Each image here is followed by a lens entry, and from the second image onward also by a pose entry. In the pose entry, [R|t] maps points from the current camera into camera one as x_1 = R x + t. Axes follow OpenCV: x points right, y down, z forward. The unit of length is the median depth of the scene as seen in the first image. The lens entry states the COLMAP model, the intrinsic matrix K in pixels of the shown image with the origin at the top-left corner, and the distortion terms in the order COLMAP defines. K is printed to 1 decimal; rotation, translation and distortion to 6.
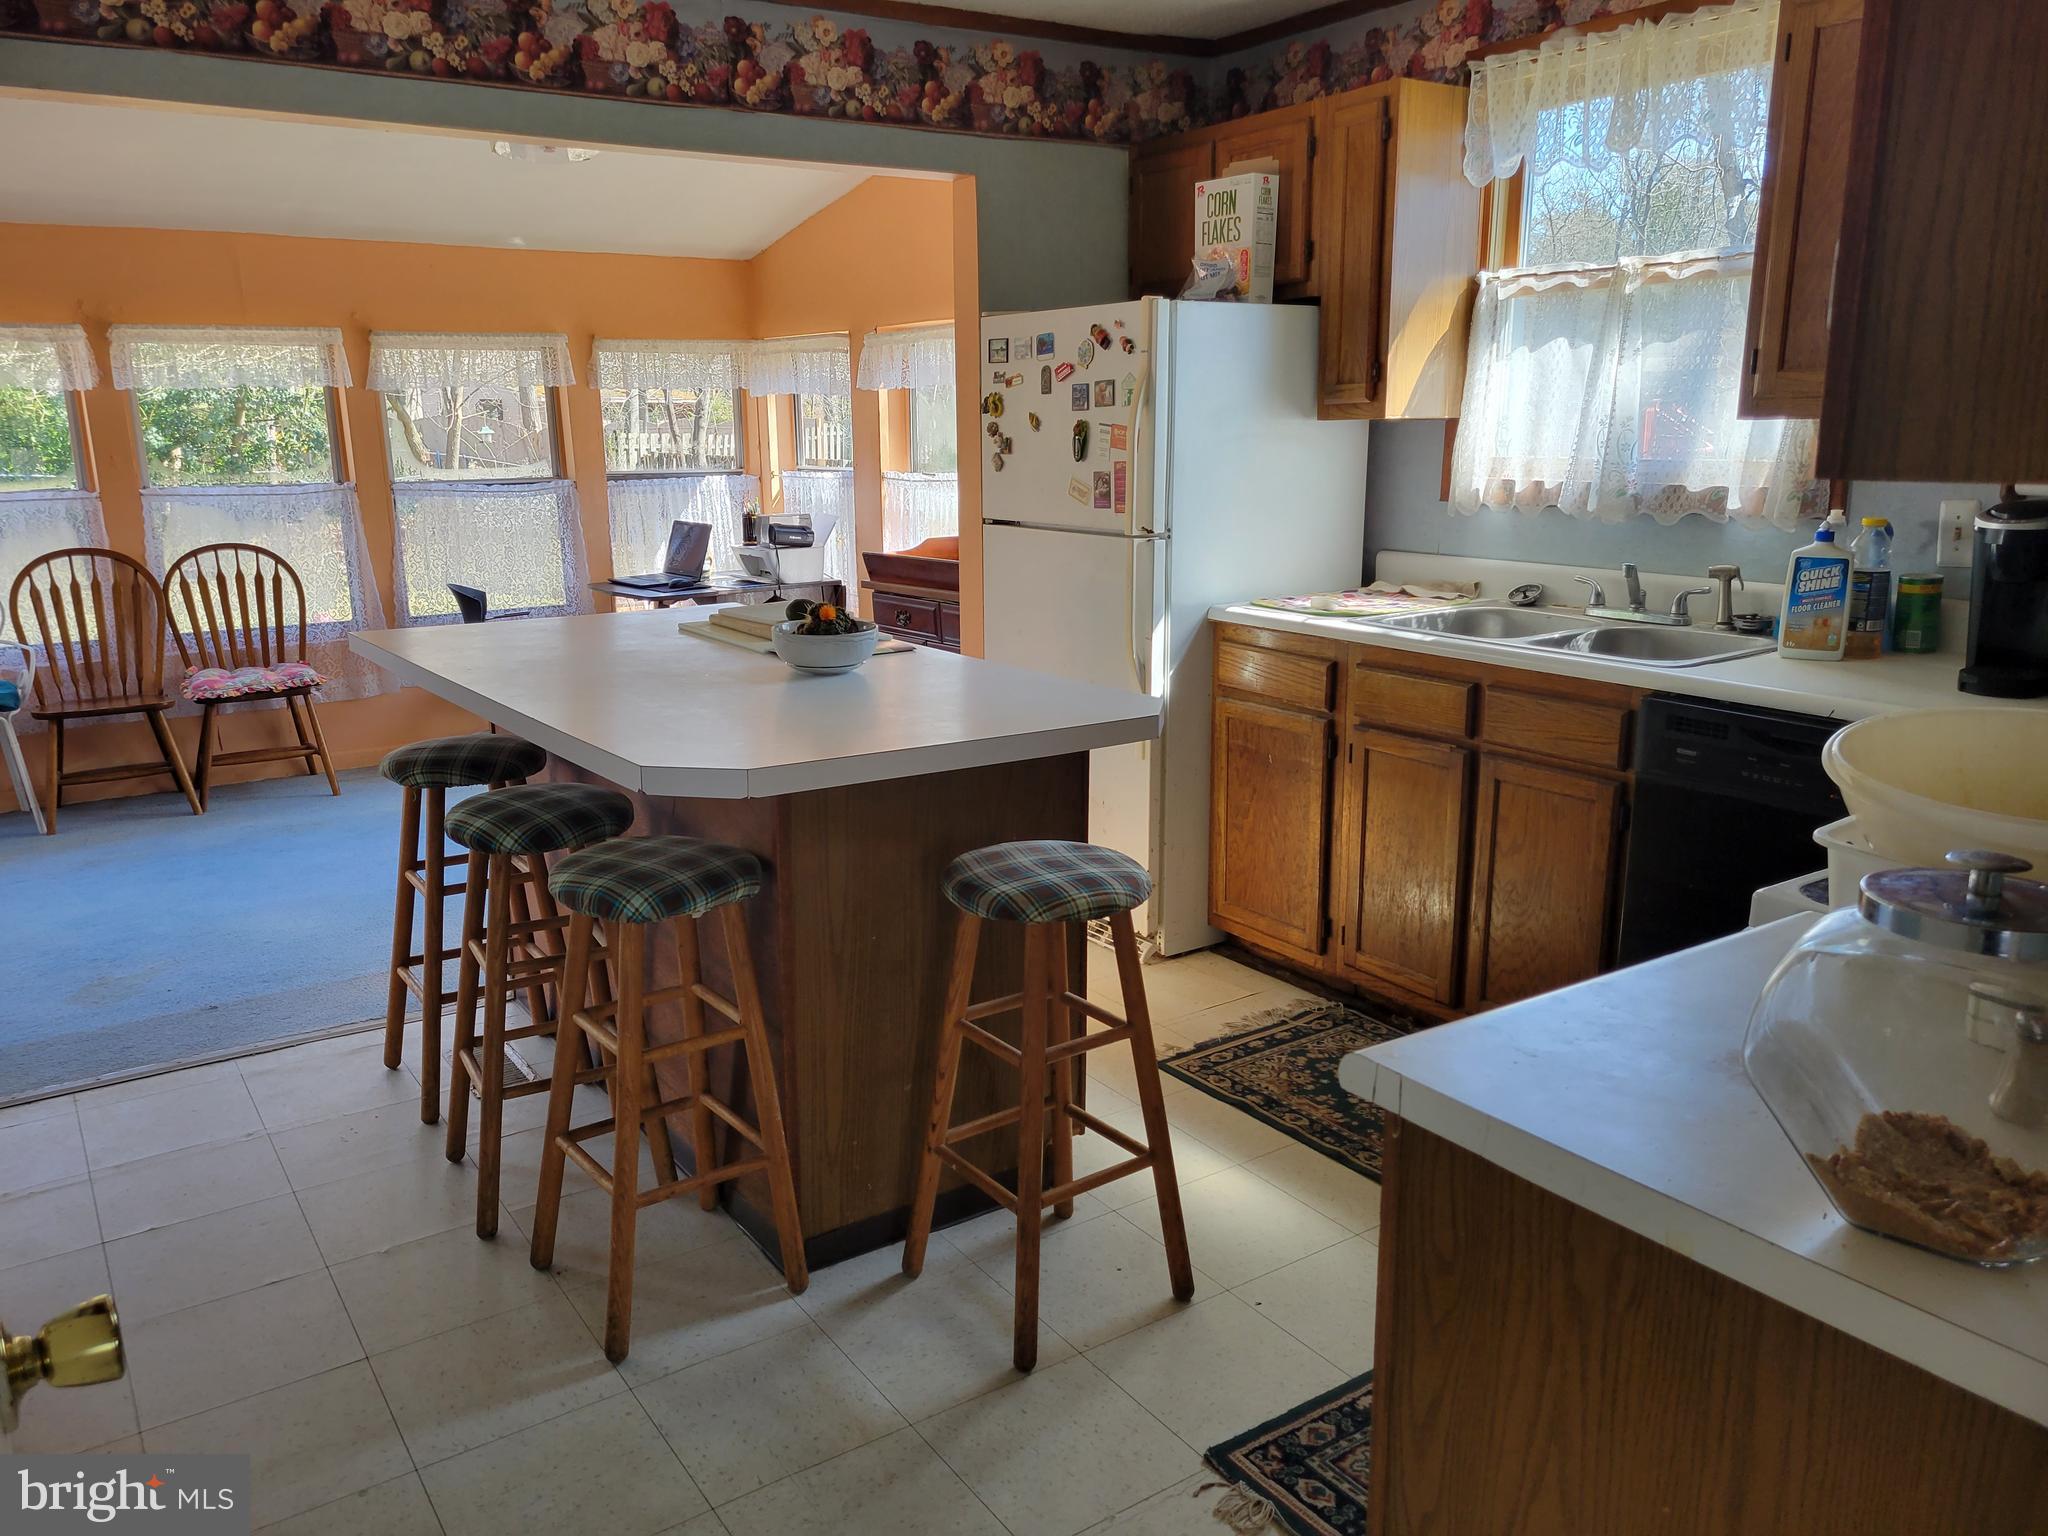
lens RADIAL K [[1551.8, 0, 1019.6], [0, 1551.8, 759.5], [0, 0, 1]] dist [0.075081, -0.072303]
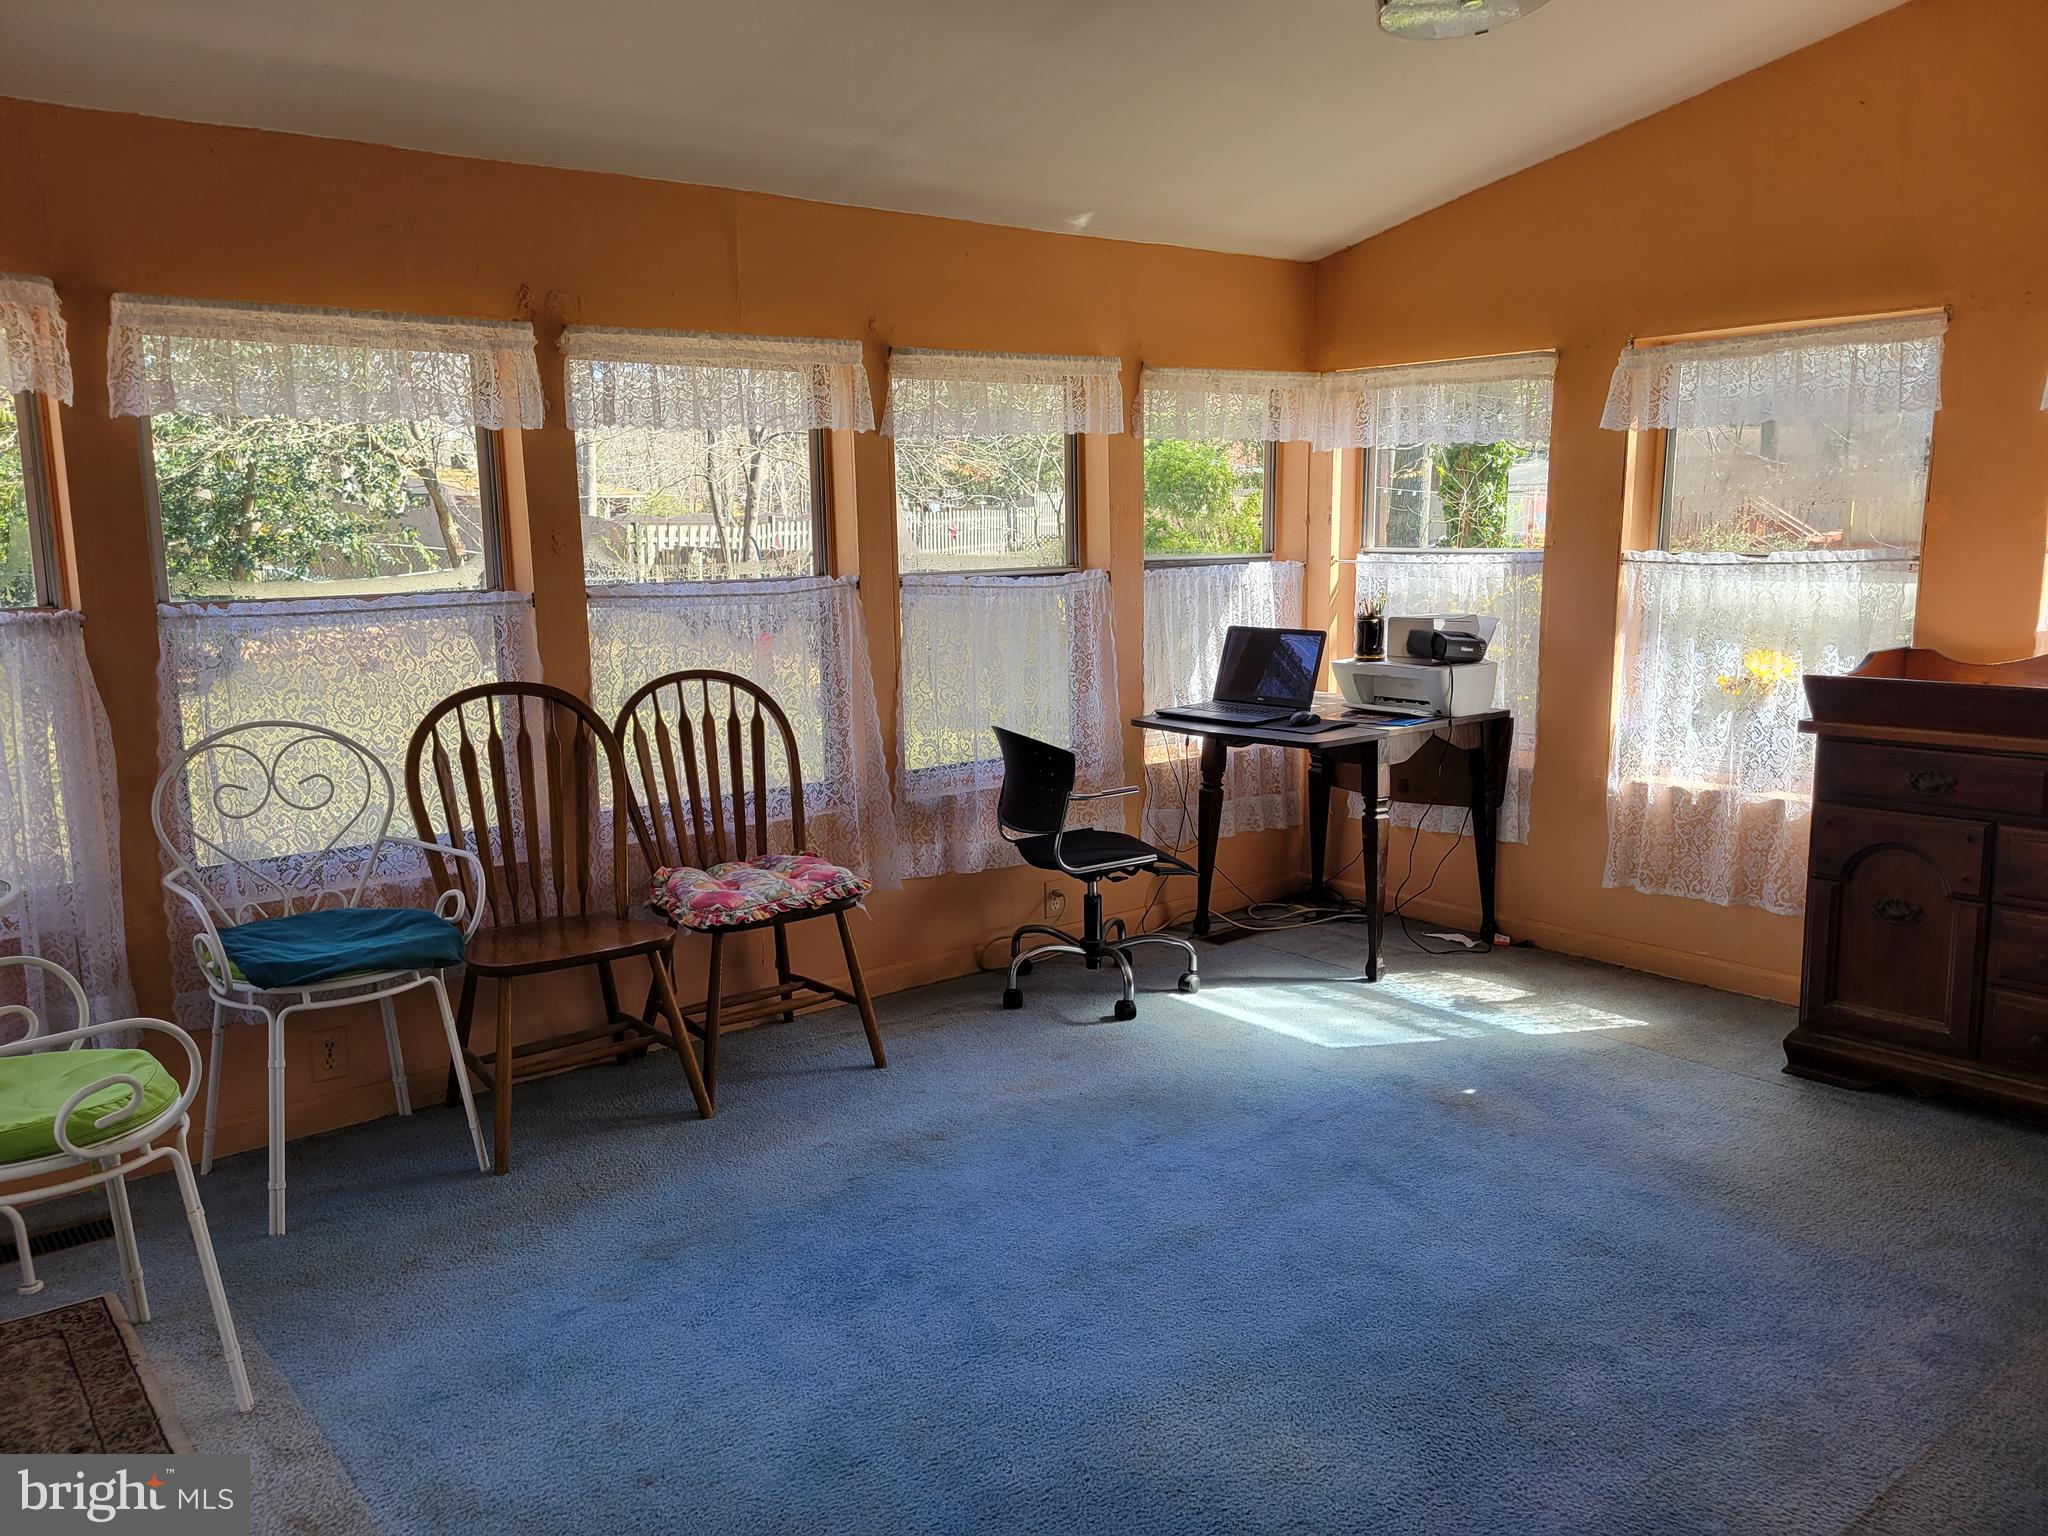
lens RADIAL K [[1515.5, 0, 969.7], [0, 1515.5, 767.4], [0, 0, 1]] dist [0.075934, -0.100977]
pose [[0.997496, -0.012361, 0.069632, -0.431141], [0.015904, 0.998594, -0.050564, -0.064143], [-0.068909, 0.051545, 0.996290, 0.373384]]
